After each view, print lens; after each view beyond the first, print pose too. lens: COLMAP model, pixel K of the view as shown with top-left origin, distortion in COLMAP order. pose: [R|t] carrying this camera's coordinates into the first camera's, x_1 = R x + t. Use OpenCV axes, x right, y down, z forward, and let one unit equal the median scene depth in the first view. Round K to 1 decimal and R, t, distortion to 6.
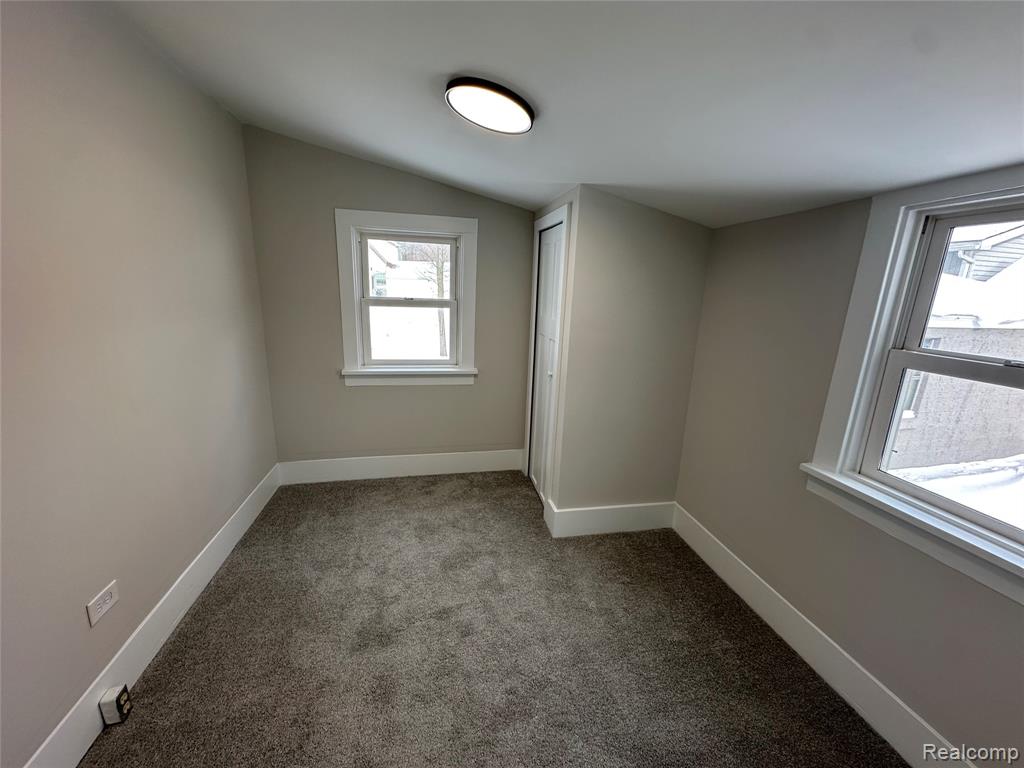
lens RADIAL K [[406.8, 0, 512.0], [0, 406.8, 384.0], [0, 0, 1]] dist [0.000574, 0.000051]
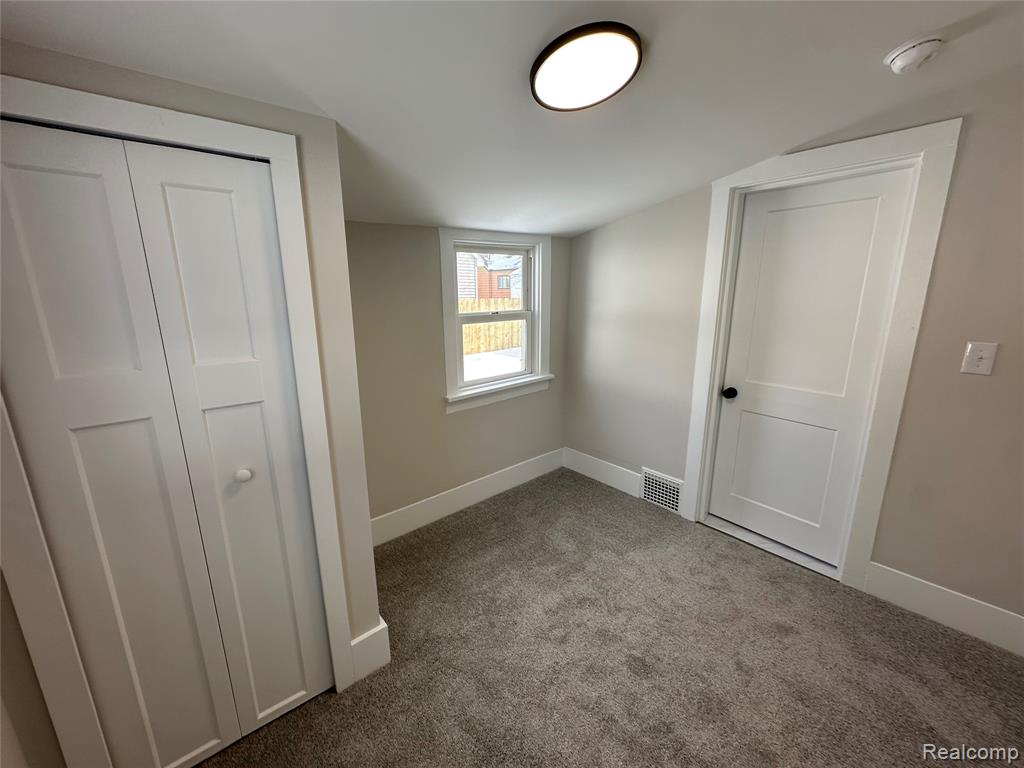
lens RADIAL K [[406.8, 0, 512.0], [0, 406.8, 384.0], [0, 0, 1]] dist [0.000574, 0.000051]
pose [[0.873638, -0.155788, 0.460963, -0.683696], [0.153731, 0.987208, 0.042281, -0.075182], [-0.461654, 0.033926, 0.886411, 0.124267]]
